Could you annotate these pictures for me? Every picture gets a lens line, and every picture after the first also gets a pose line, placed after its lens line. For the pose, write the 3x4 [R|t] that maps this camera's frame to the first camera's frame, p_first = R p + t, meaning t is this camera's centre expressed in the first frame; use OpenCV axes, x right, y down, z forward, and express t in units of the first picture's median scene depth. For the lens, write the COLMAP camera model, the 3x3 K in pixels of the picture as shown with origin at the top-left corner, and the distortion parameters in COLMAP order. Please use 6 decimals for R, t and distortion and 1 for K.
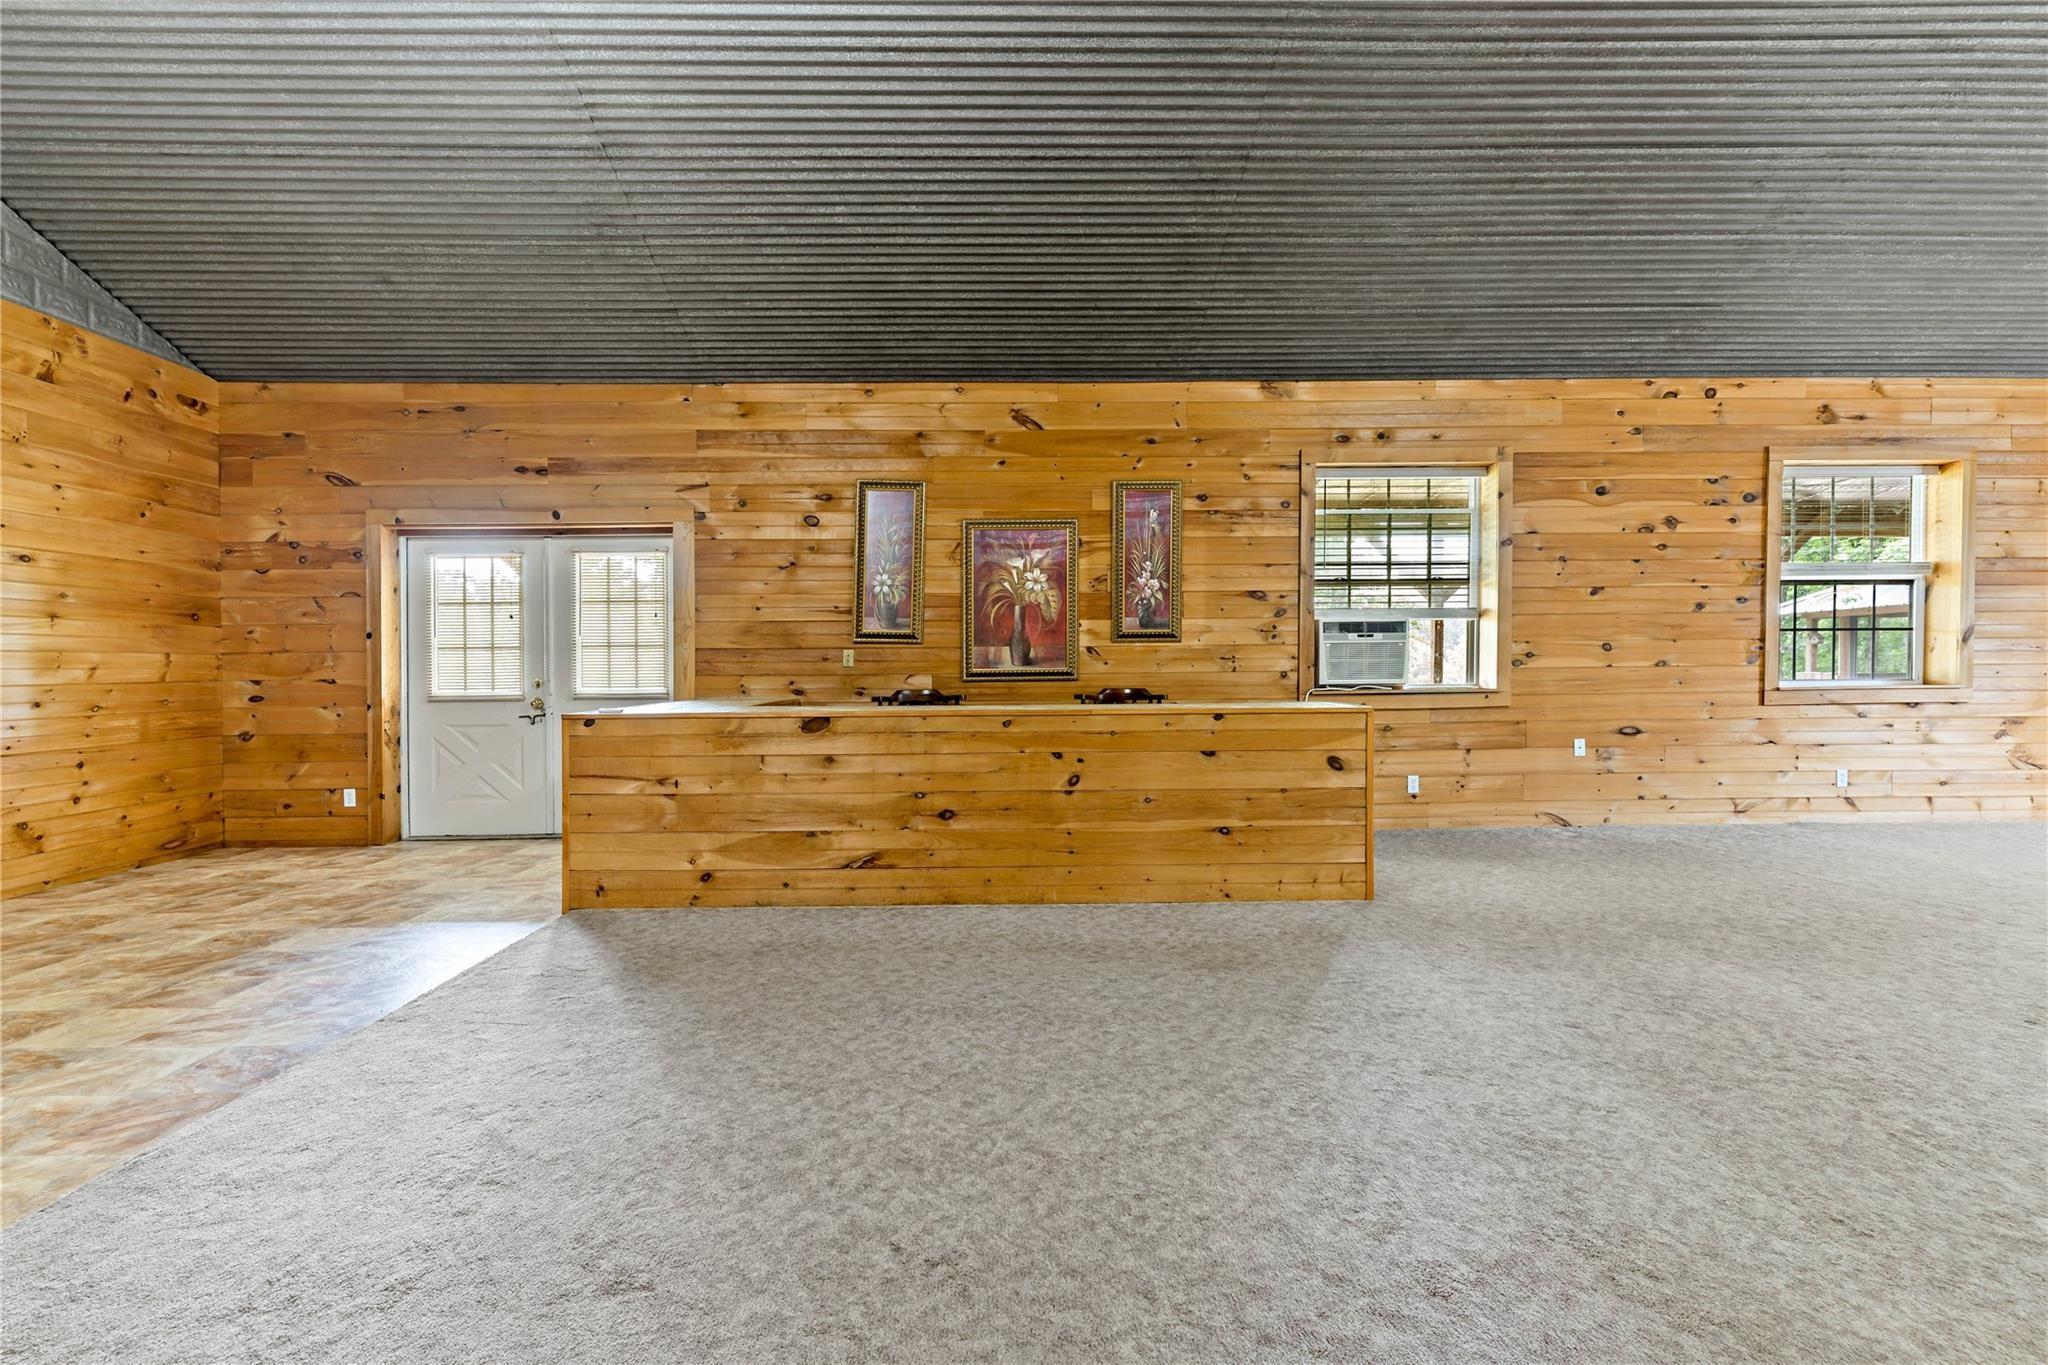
lens RADIAL K [[982.7, 0, 1036.3], [0, 982.7, 675.6], [0, 0, 1]] dist [-0.005475, -0.000529]
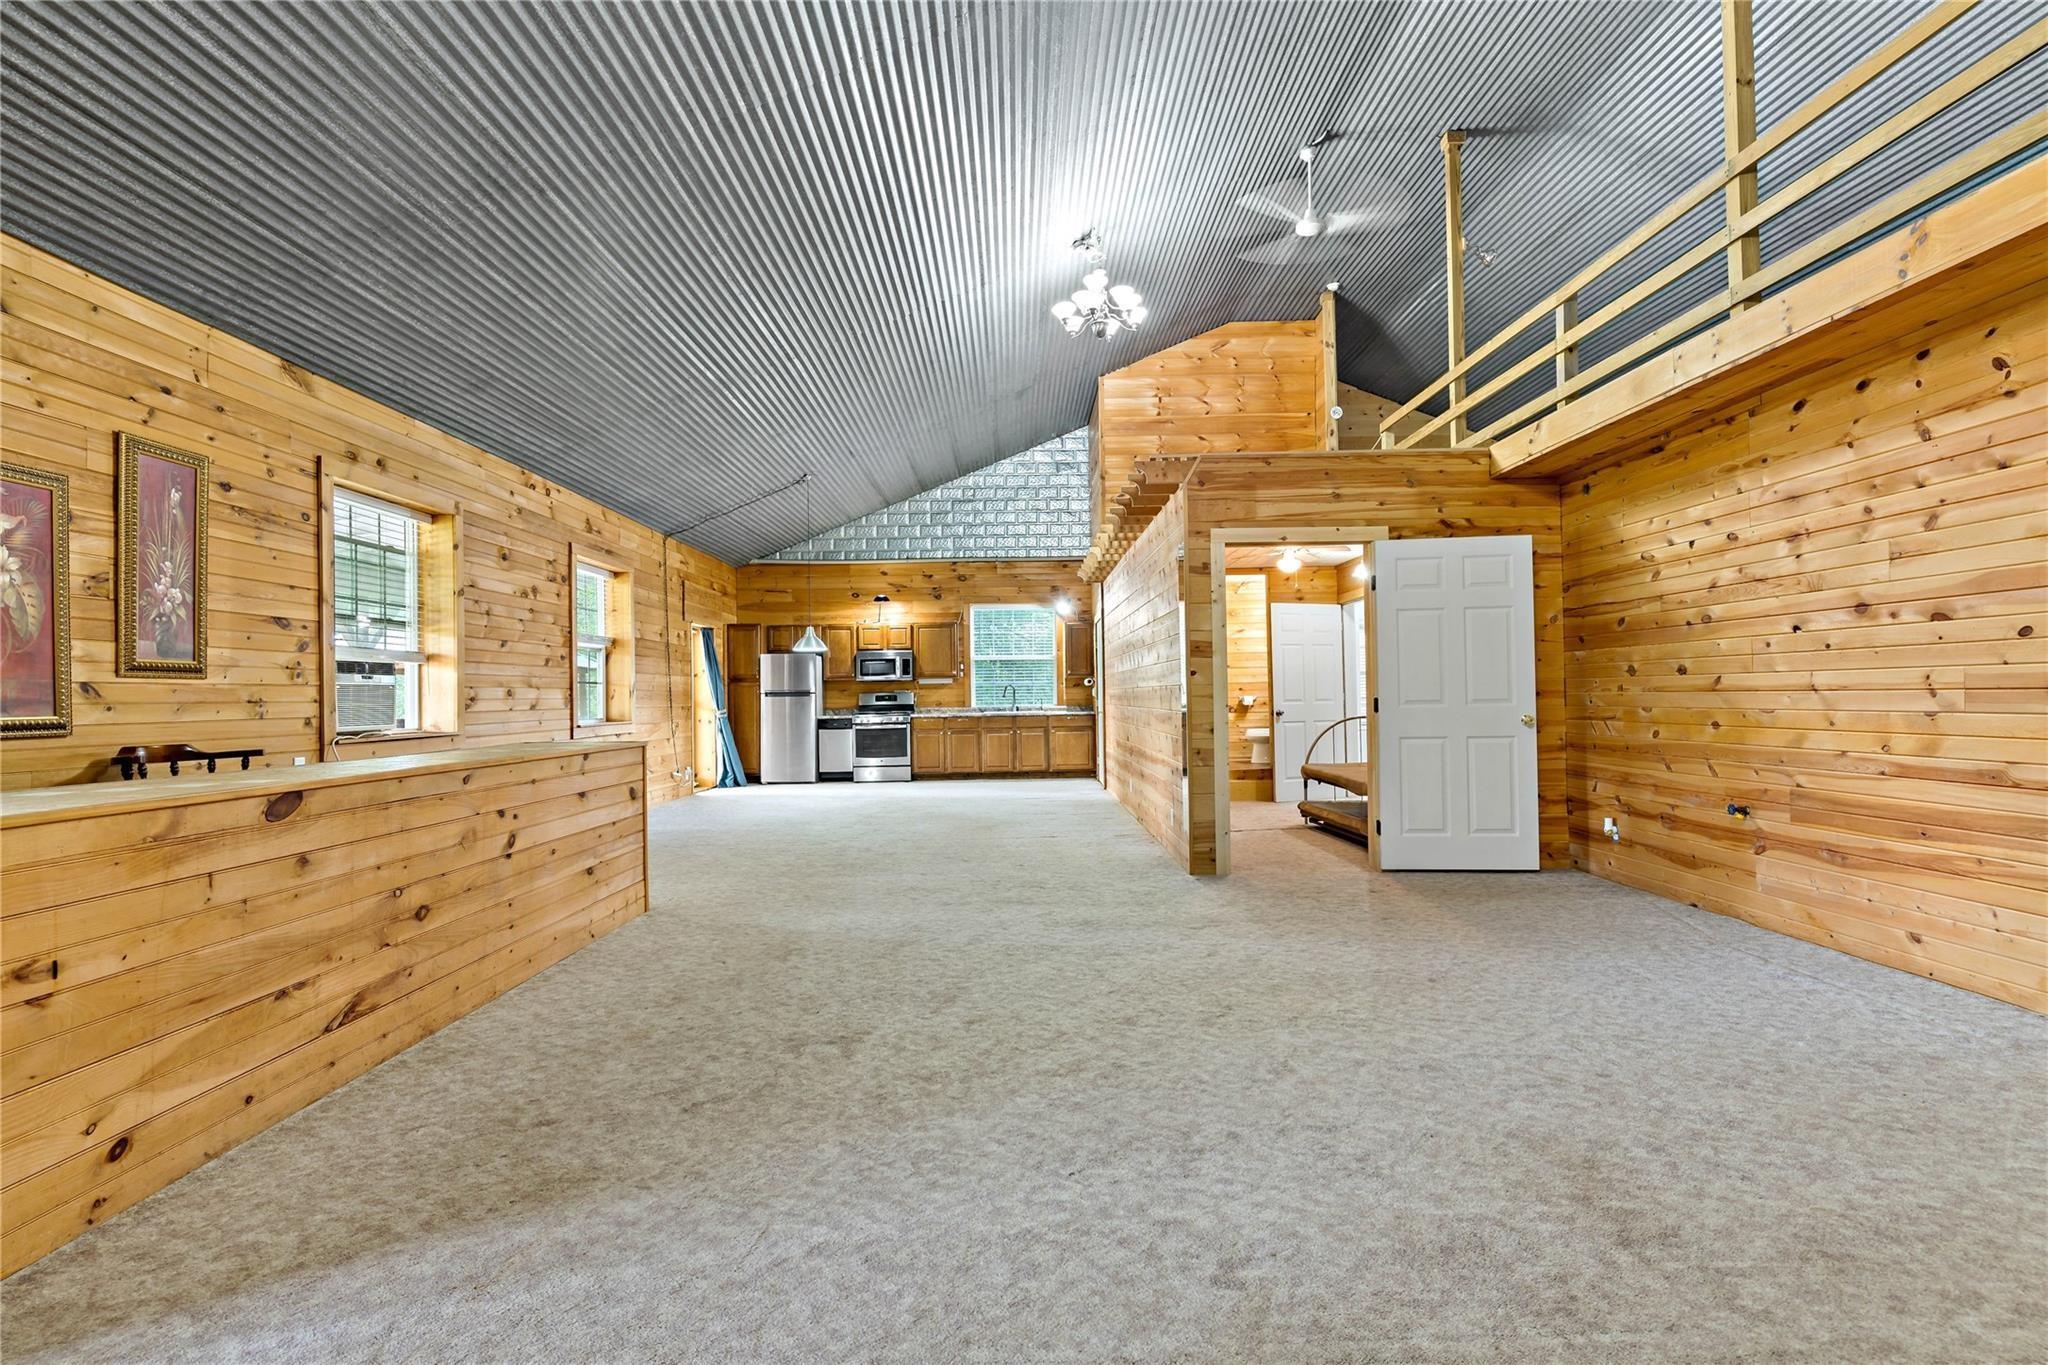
lens RADIAL K [[982.7, 0, 1035.3], [0, 982.7, 692.8], [0, 0, 1]] dist [-0.005475, -0.000529]
pose [[0.002224, 0.012687, 0.999917, -0.574683], [0.026411, 0.999570, -0.012741, 0.001360], [-0.999649, 0.026437, 0.001888, 0.388612]]
